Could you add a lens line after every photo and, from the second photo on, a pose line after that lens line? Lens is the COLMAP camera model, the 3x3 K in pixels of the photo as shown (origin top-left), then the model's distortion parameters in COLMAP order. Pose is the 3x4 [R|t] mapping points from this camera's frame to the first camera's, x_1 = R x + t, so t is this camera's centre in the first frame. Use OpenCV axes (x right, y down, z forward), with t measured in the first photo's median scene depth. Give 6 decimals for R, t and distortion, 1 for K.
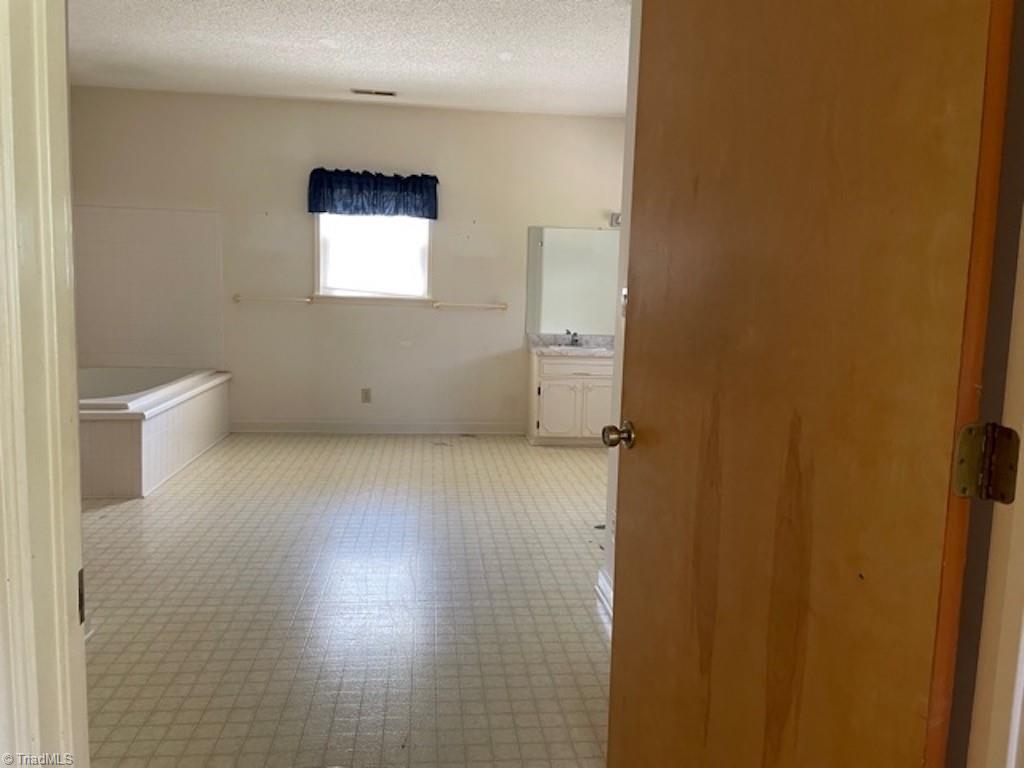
lens RADIAL K [[778.4, 0, 512.3], [0, 778.4, 385.3], [0, 0, 1]] dist [0.055250, -0.001403]
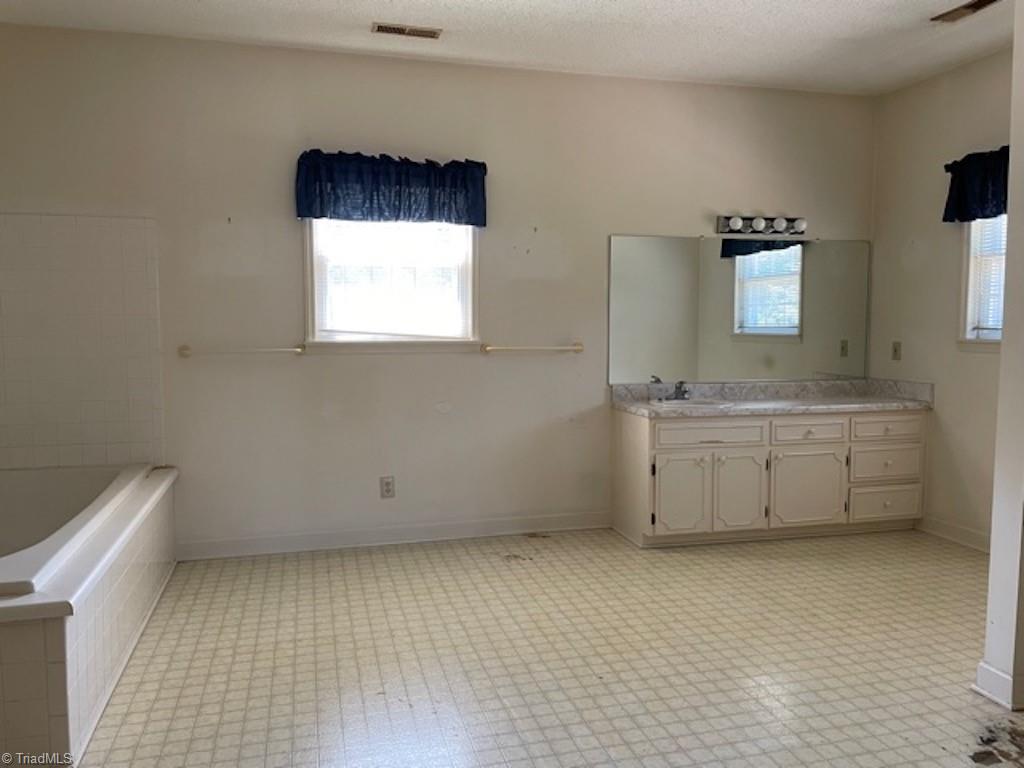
lens RADIAL K [[778.4, 0, 511.9], [0, 778.4, 380.9], [0, 0, 1]] dist [0.055250, -0.001403]
pose [[0.986605, -0.042471, 0.157501, -0.190824], [0.049121, 0.998048, -0.038566, -0.049499], [-0.155555, 0.045786, 0.986765, 0.329228]]
